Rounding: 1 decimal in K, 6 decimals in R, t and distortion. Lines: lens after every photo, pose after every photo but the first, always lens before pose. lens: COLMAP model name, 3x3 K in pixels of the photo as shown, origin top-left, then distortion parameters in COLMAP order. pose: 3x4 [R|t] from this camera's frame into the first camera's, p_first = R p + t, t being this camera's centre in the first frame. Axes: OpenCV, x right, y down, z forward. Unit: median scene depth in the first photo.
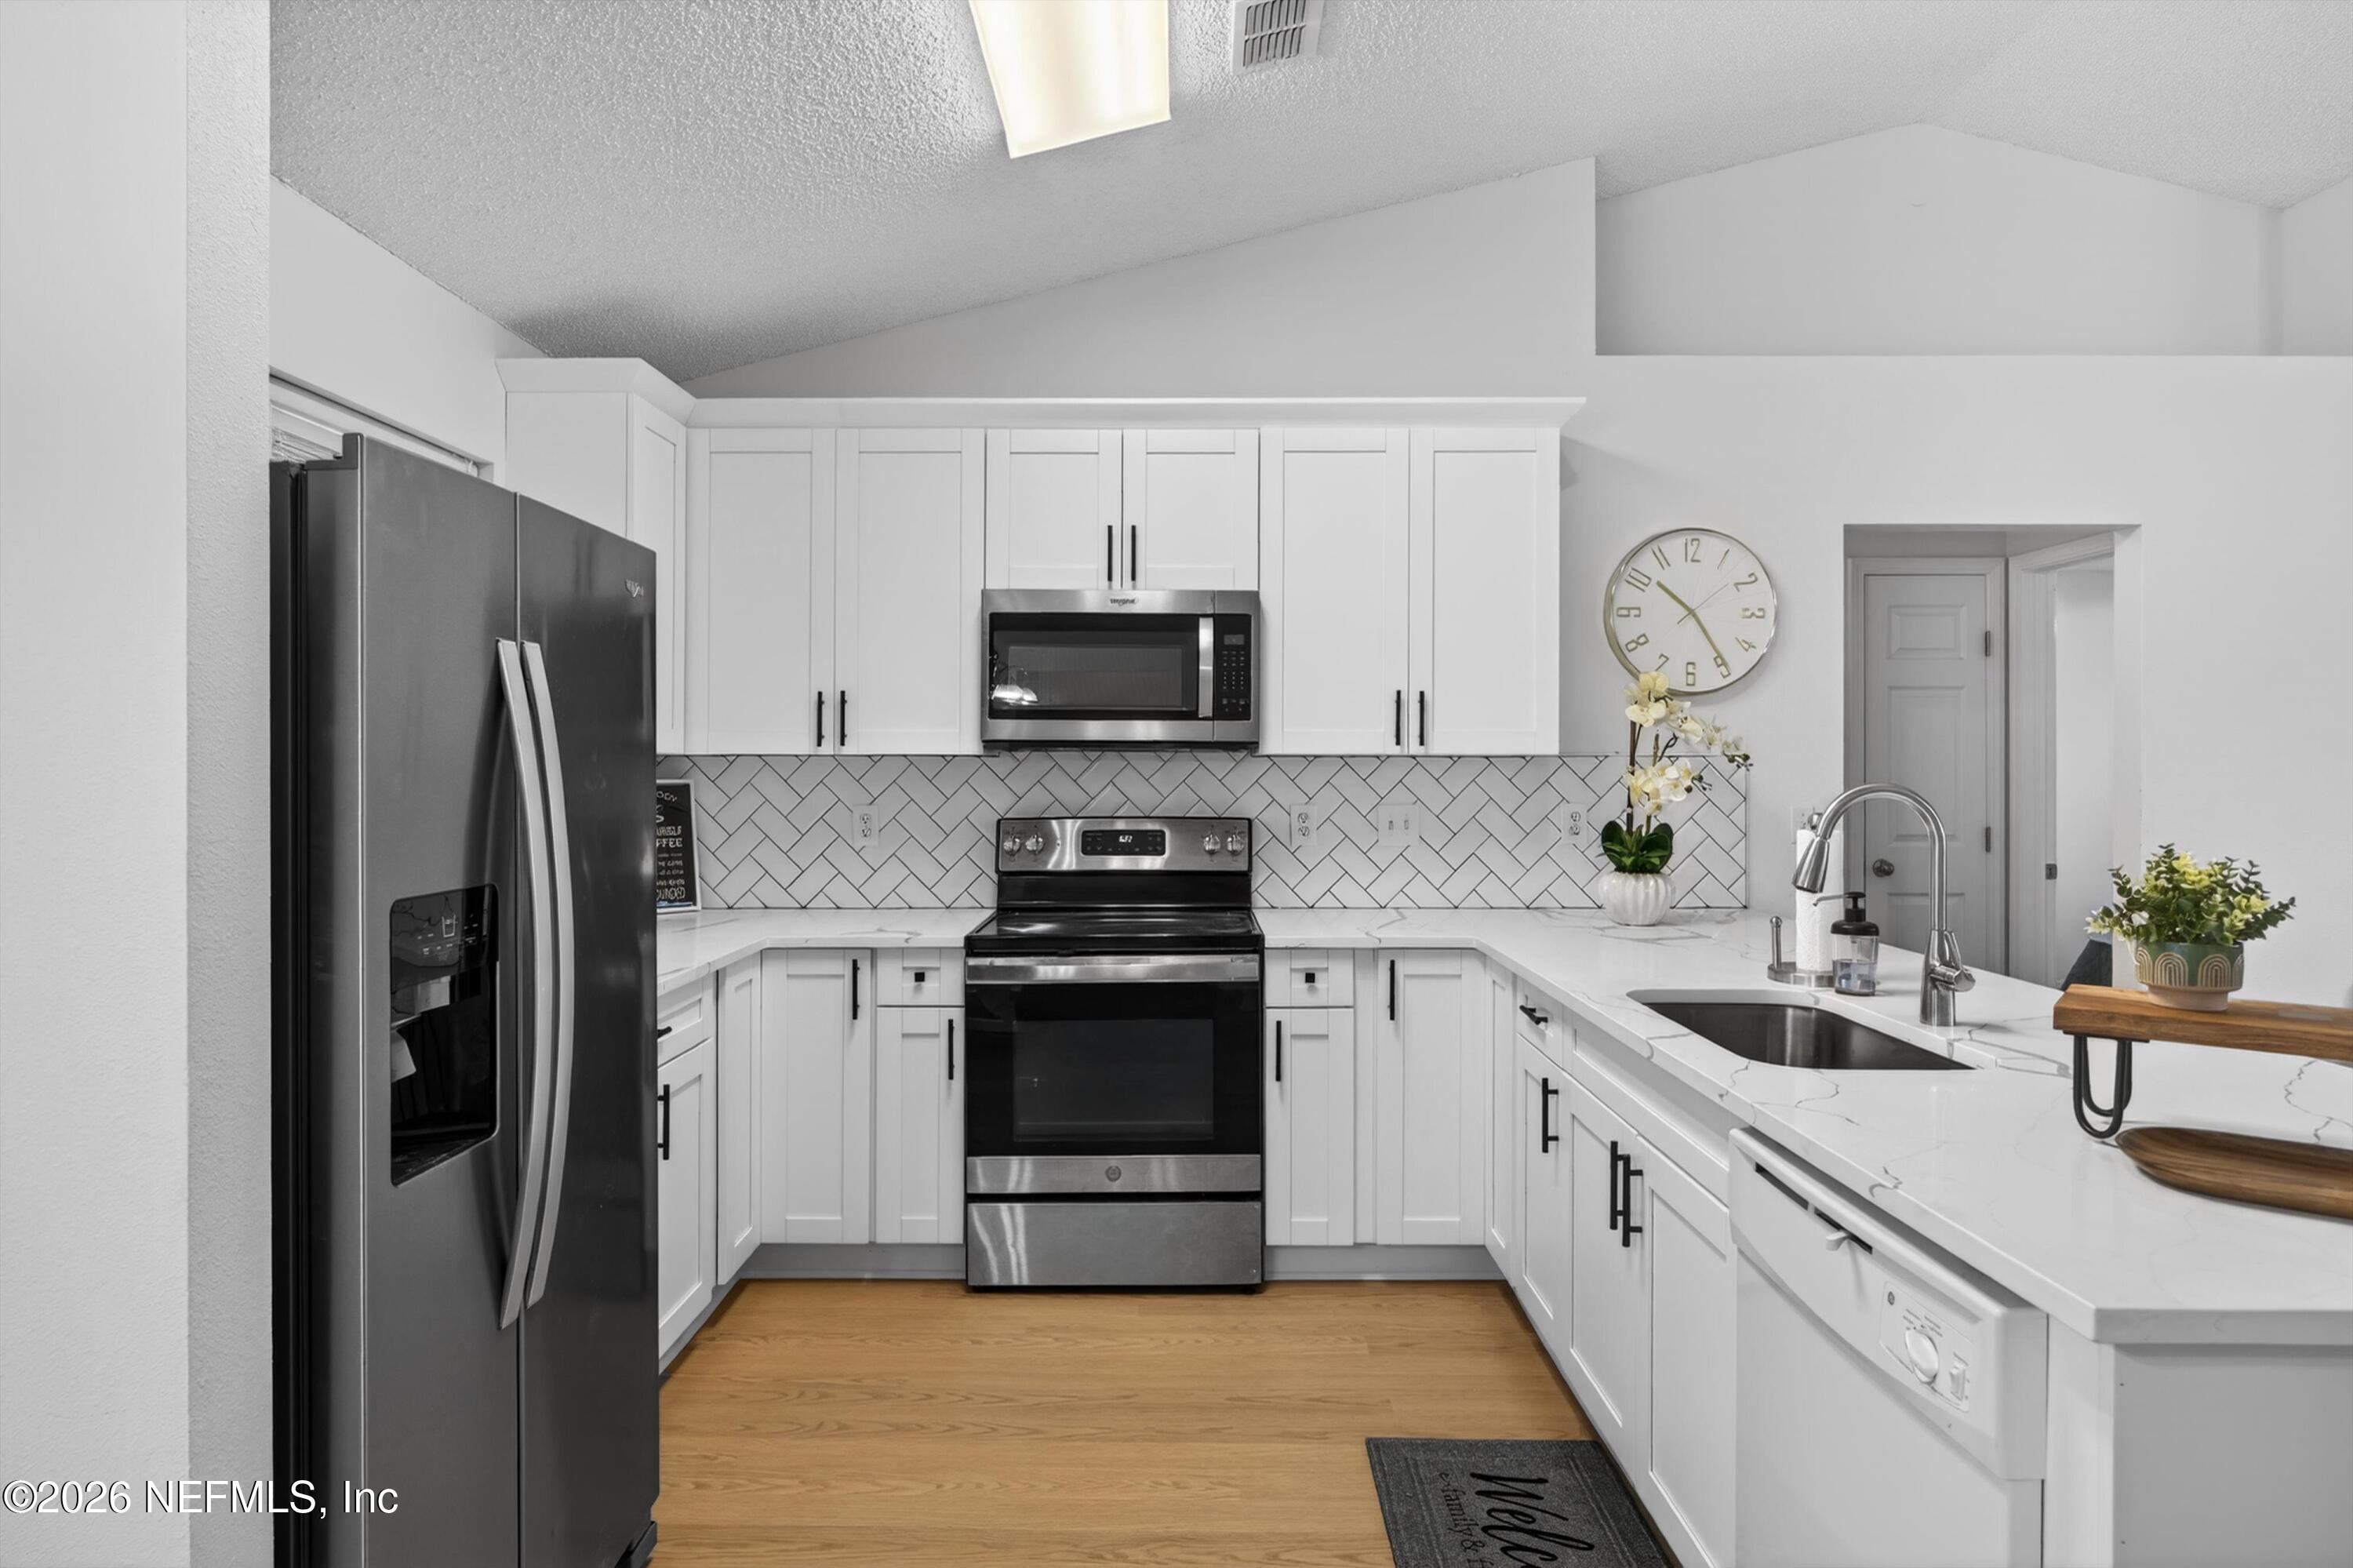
lens RADIAL K [[1344.7, 0, 1176.5], [0, 1344.7, 784.0], [0, 0, 1]] dist [0.001675, 0.000255]
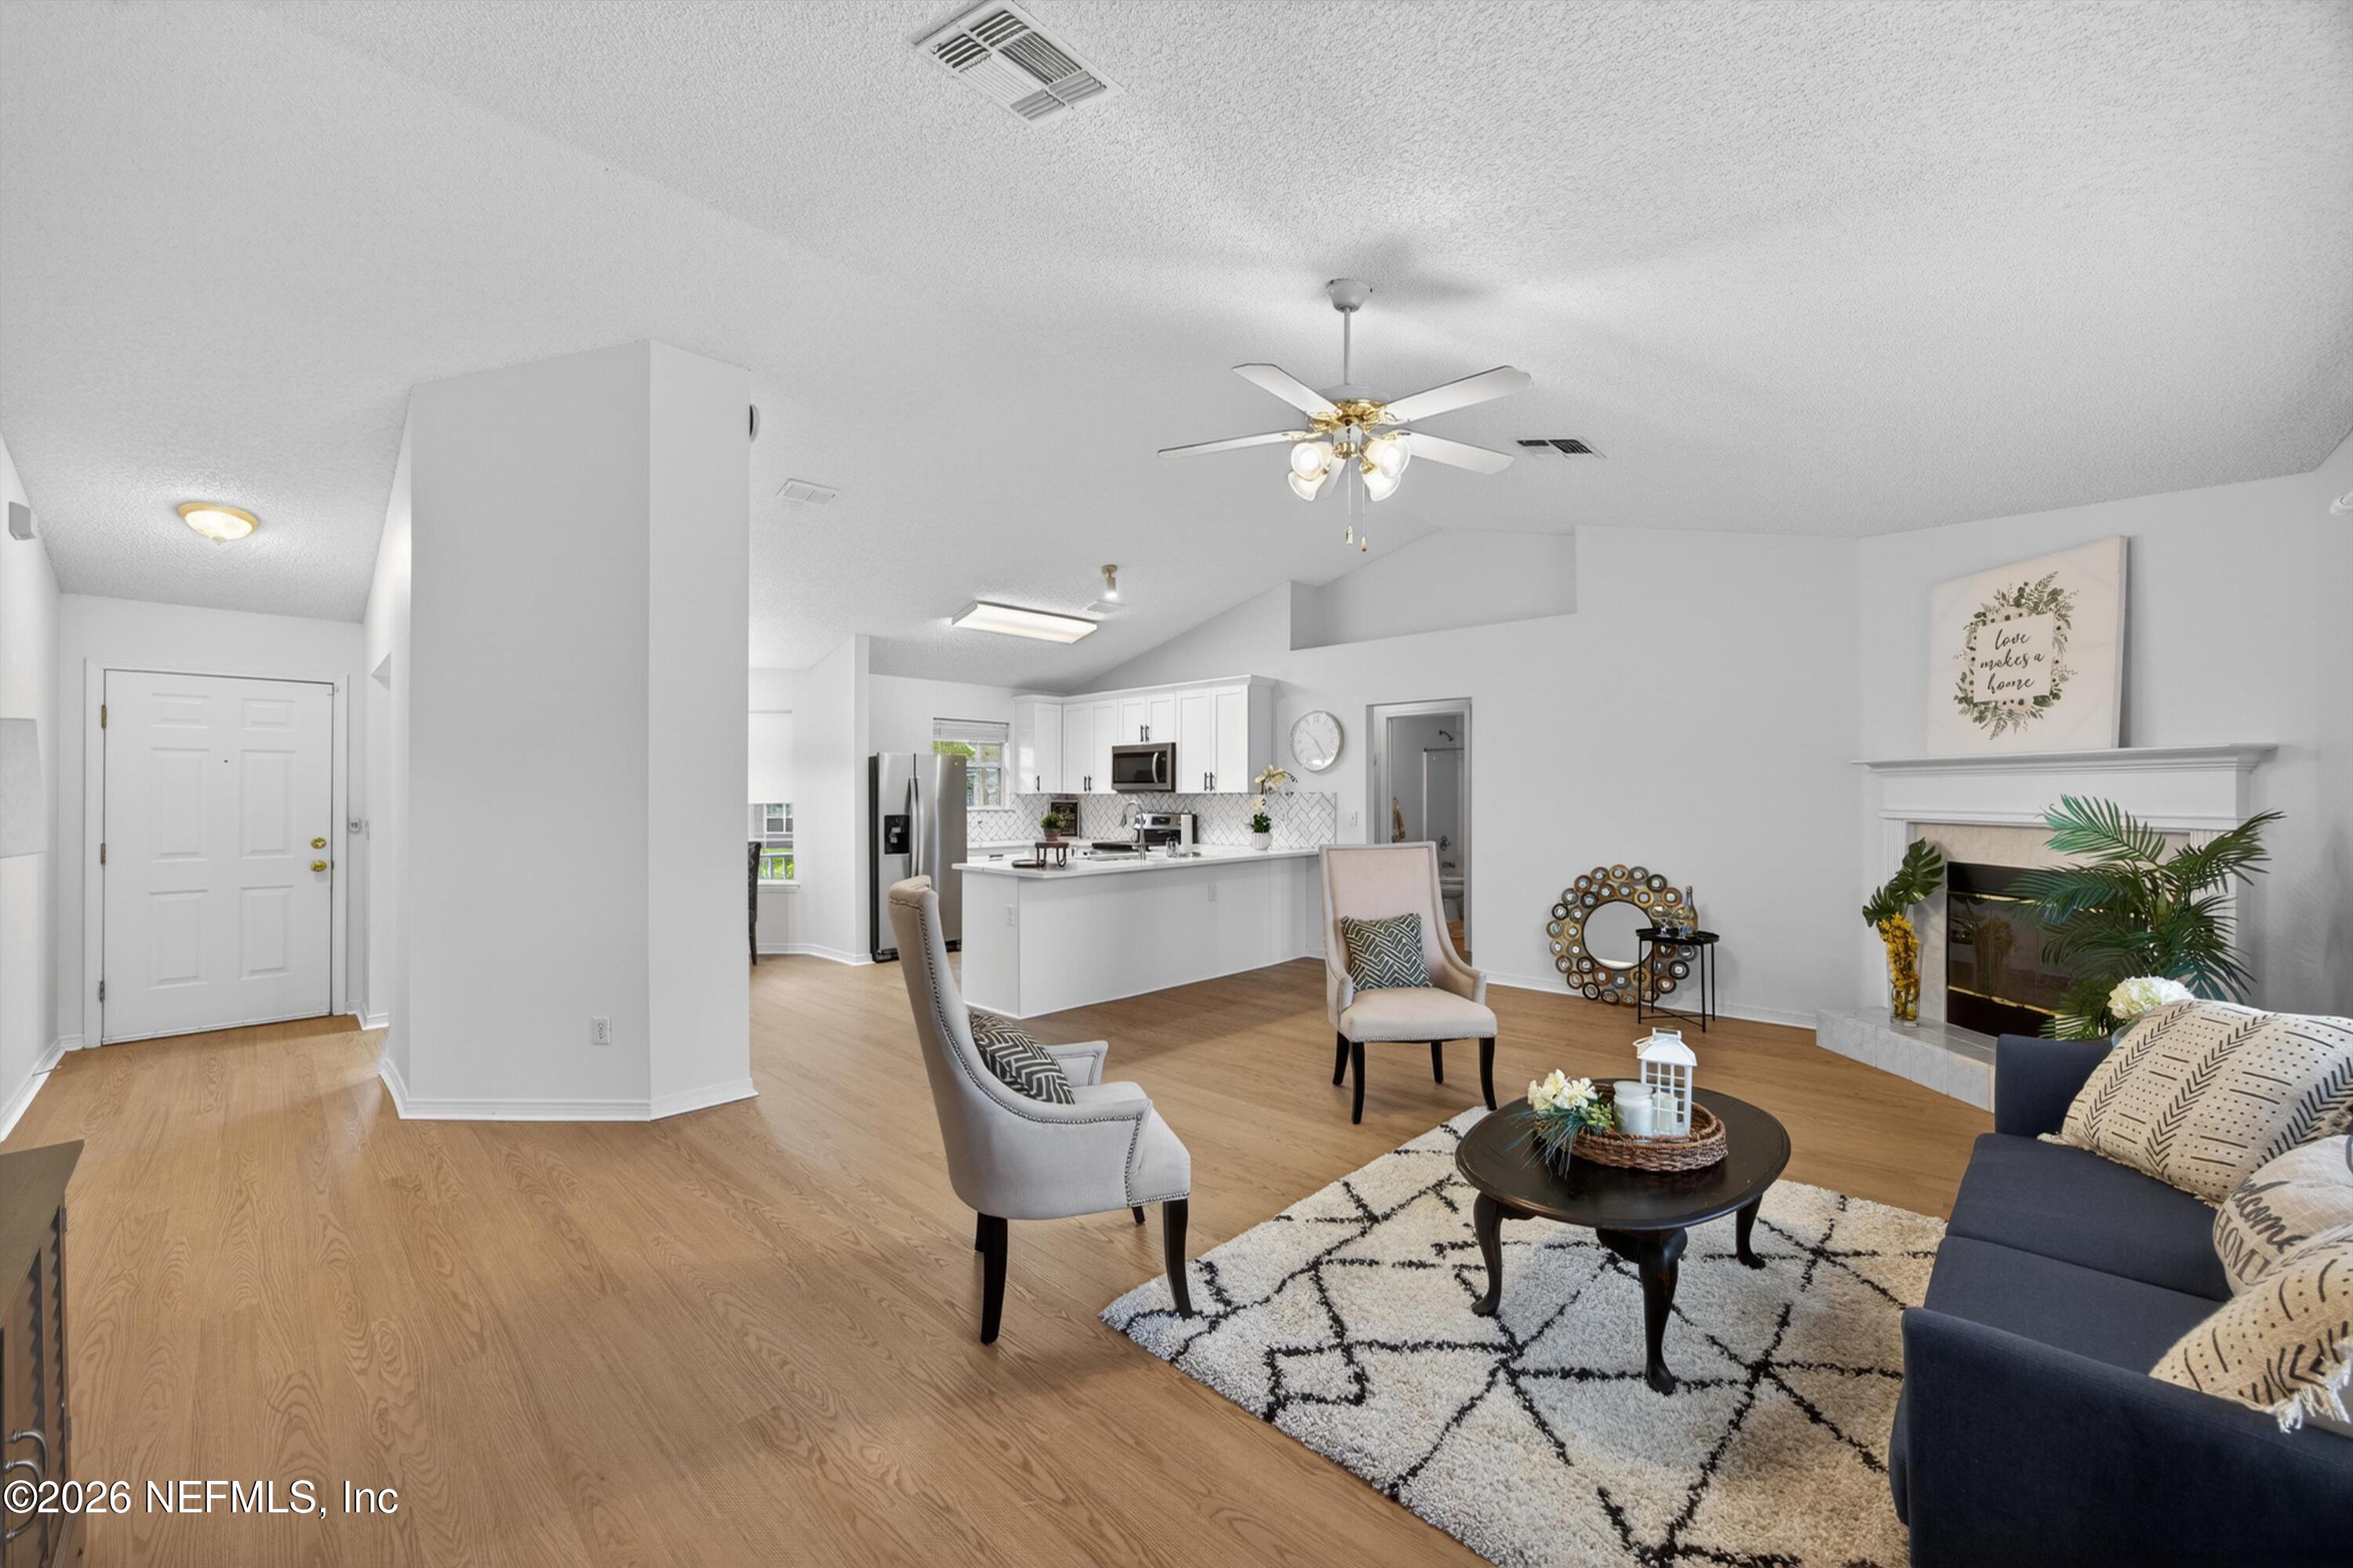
lens RADIAL K [[901.6, 0, 1186.9], [0, 901.6, 797.7], [0, 0, 1]] dist [-0.009644, 0.000138]
pose [[0.734513, 0.001517, -0.678593, 1.607964], [-0.009509, 0.999922, -0.008057, 0.006666], [0.678528, 0.012371, 0.734471, -0.601467]]
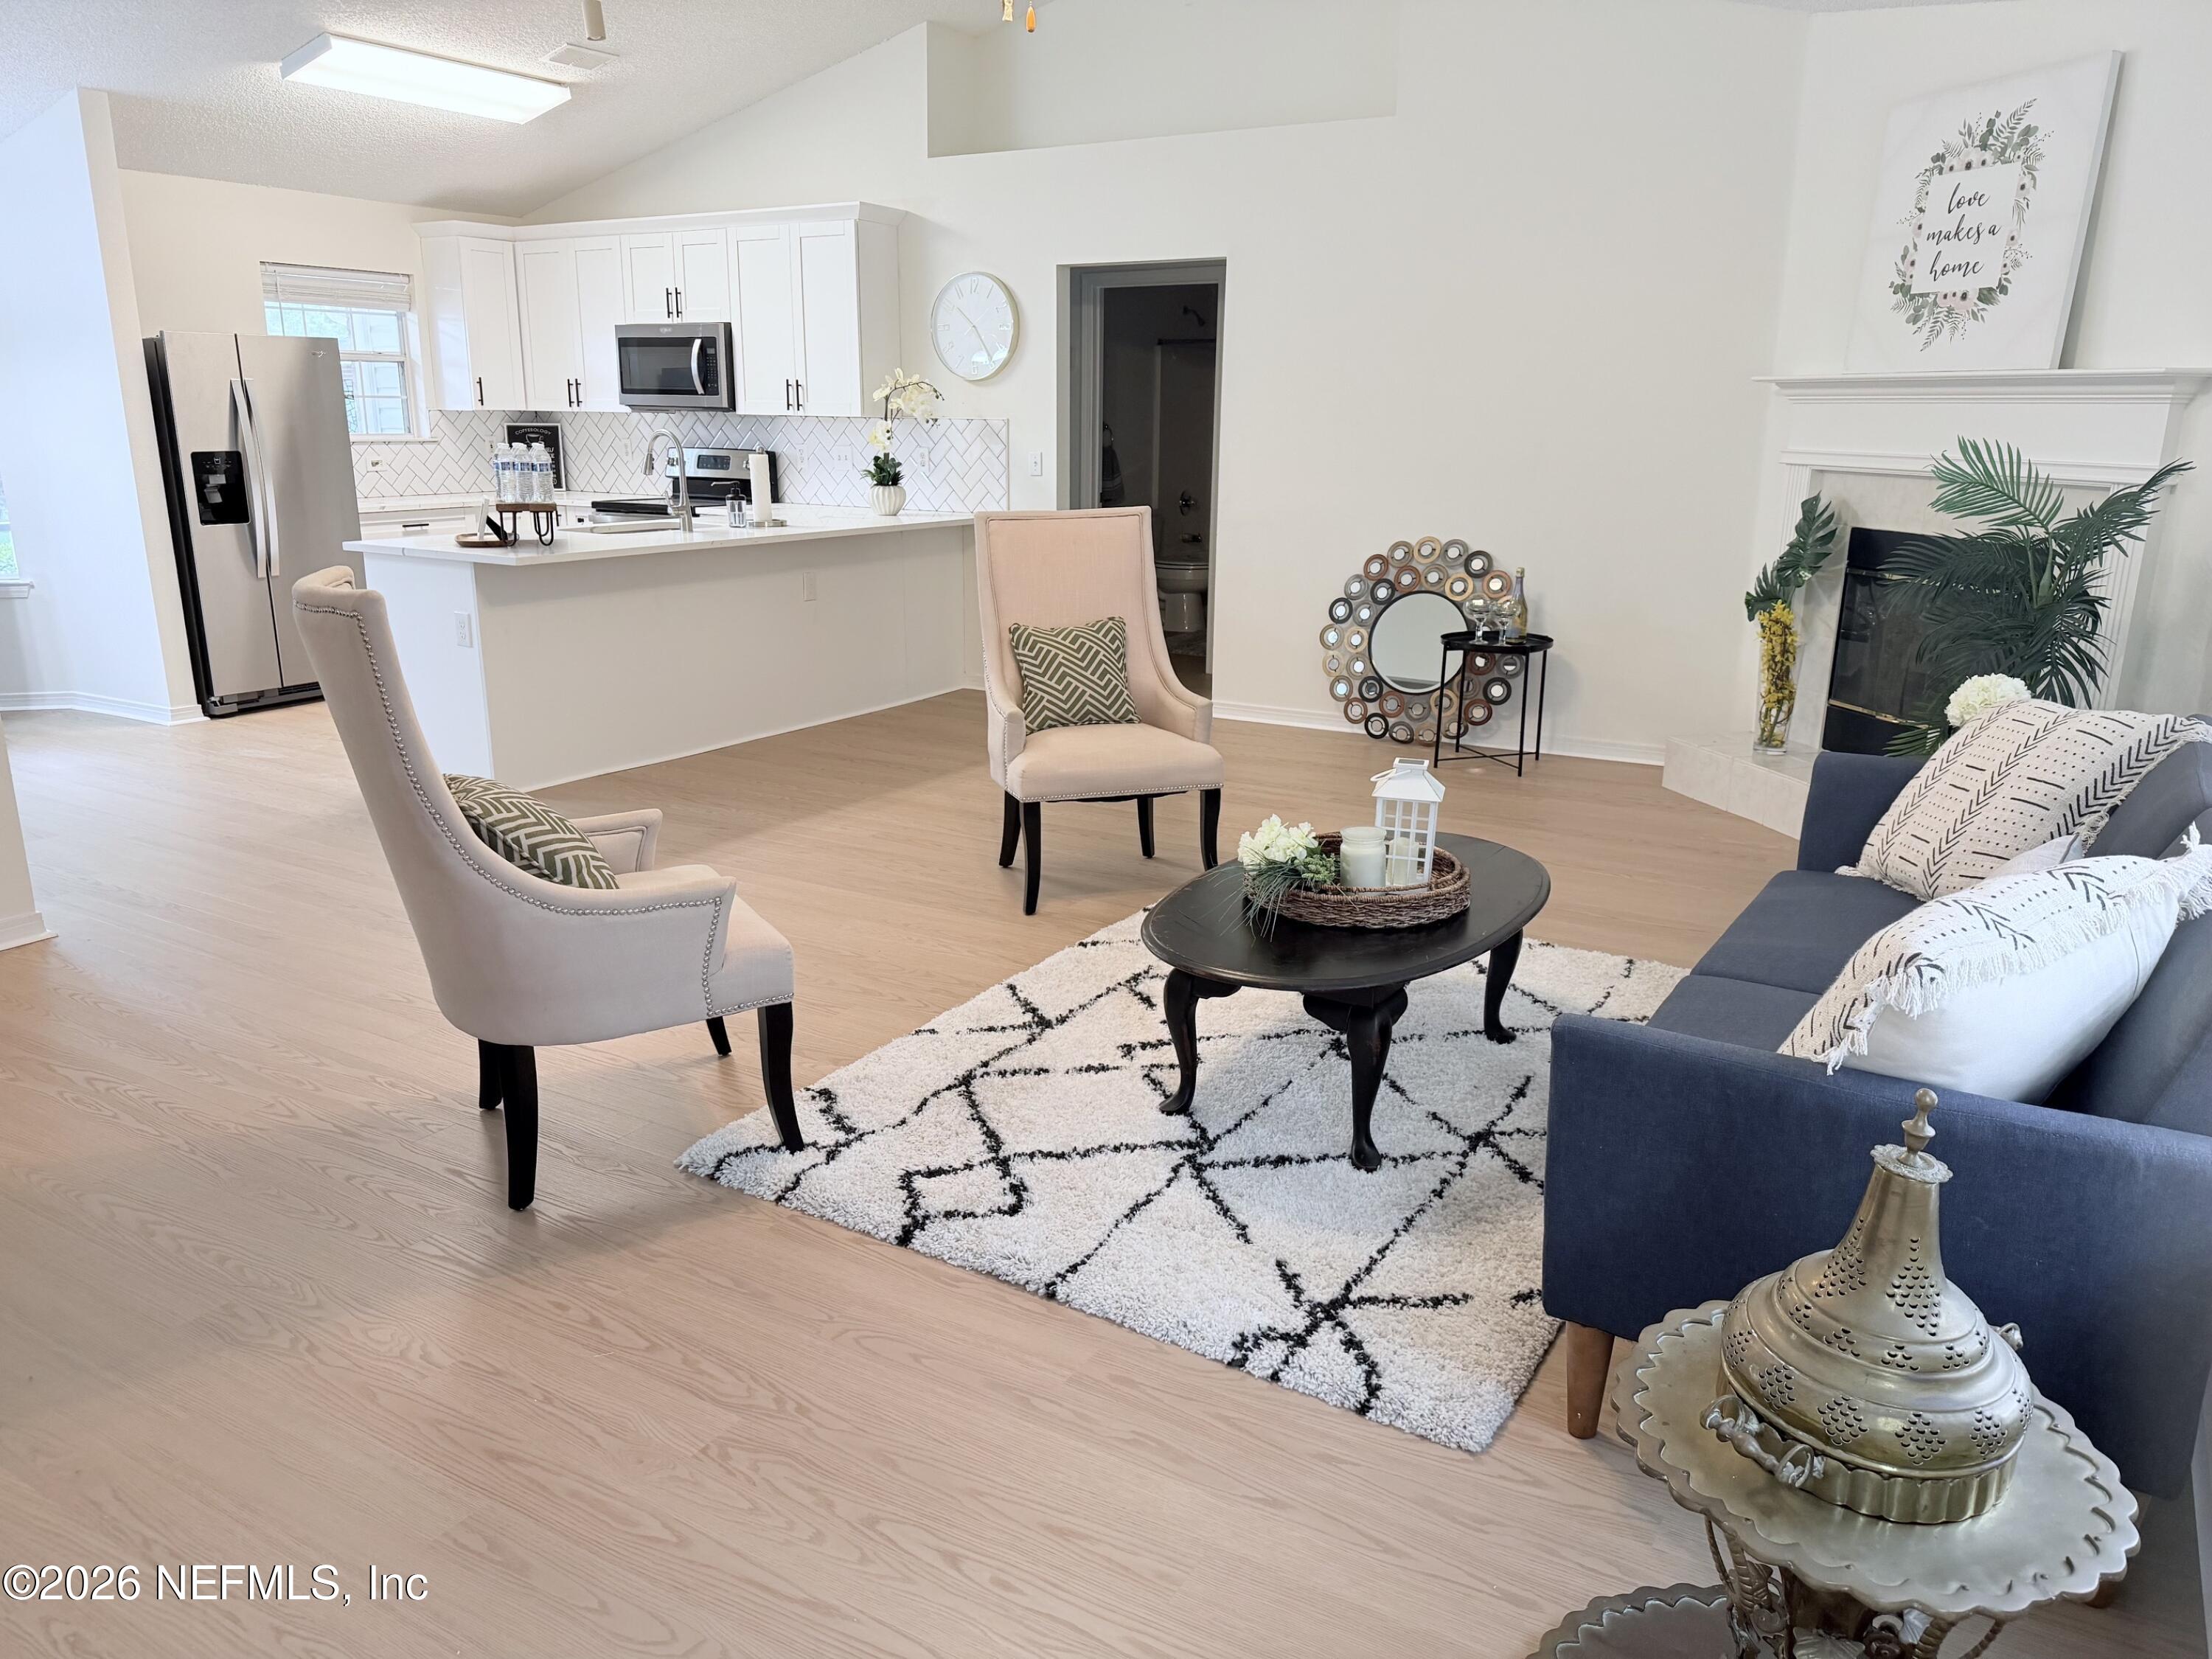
lens RADIAL K [[1537.5, 0, 1104.8], [0, 1537.5, 838.0], [0, 0, 1]] dist [0.101780, -0.134468]
pose [[0.861561, 0.141347, -0.487580, 1.701653], [-0.015563, 0.967359, 0.252932, -0.007422], [0.507416, -0.210329, 0.835638, -0.705402]]
